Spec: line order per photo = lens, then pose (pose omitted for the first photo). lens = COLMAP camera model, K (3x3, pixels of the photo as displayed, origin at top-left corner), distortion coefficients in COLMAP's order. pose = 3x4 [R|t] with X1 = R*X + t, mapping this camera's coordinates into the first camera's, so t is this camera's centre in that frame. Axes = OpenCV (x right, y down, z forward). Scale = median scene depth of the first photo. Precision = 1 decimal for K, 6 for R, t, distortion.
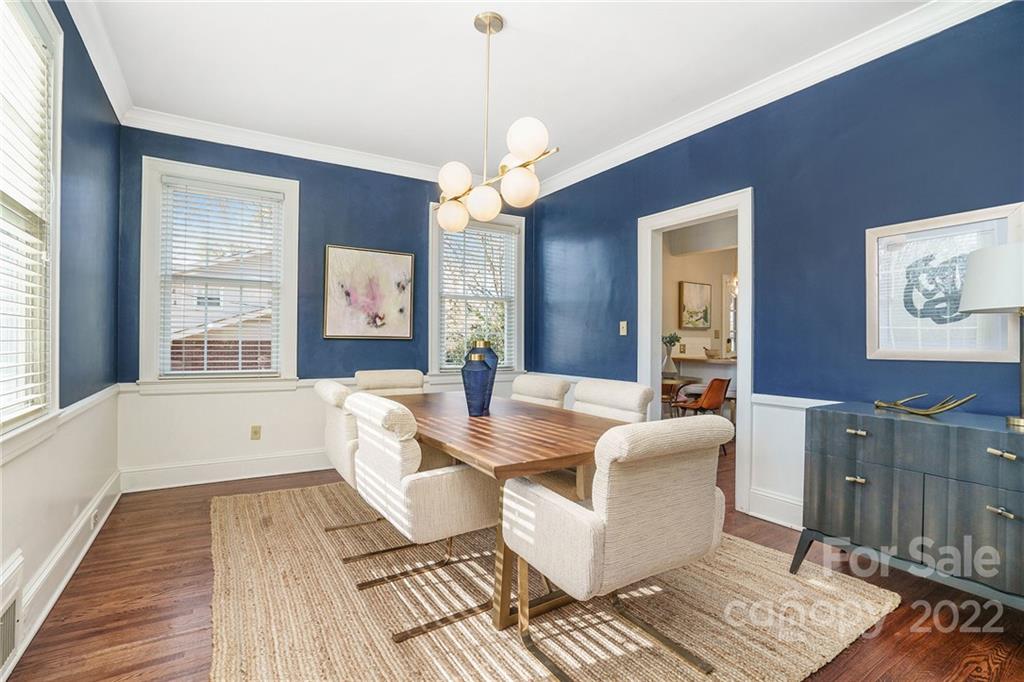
lens RADIAL K [[479.2, 0, 512.0], [0, 479.2, 341.0], [0, 0, 1]] dist [-0.000572, -0.000010]
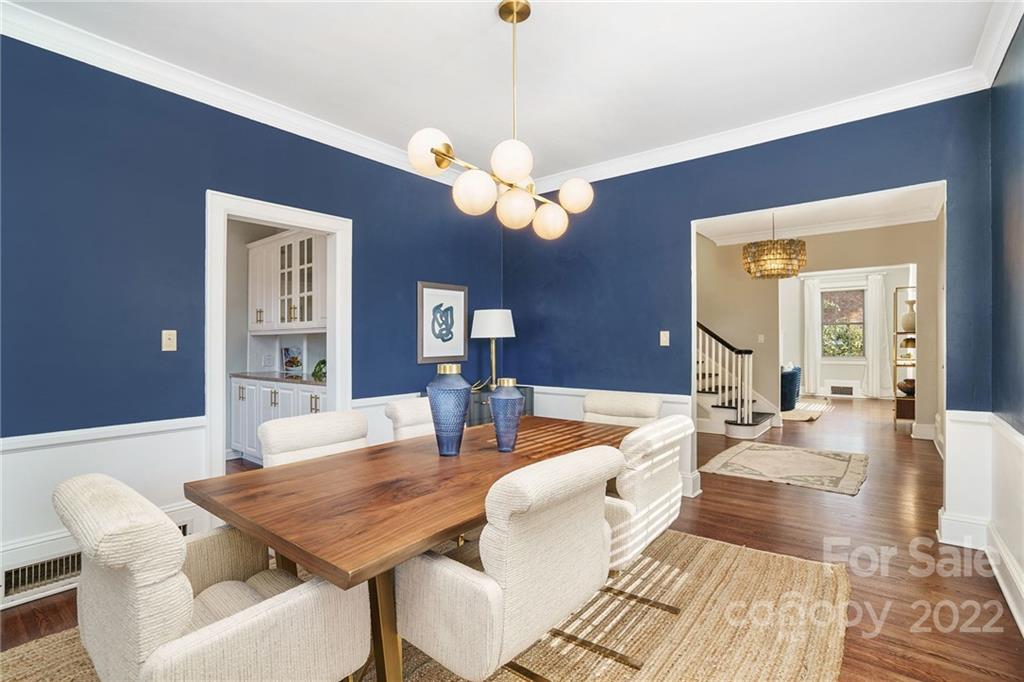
lens RADIAL K [[479.2, 0, 512.0], [0, 479.2, 341.0], [0, 0, 1]] dist [-0.000572, -0.000010]
pose [[-0.323536, -0.004646, 0.946205, -0.920020], [0.000238, 0.999988, 0.004991, -0.047593], [-0.946216, 0.001840, -0.323530, 1.312073]]
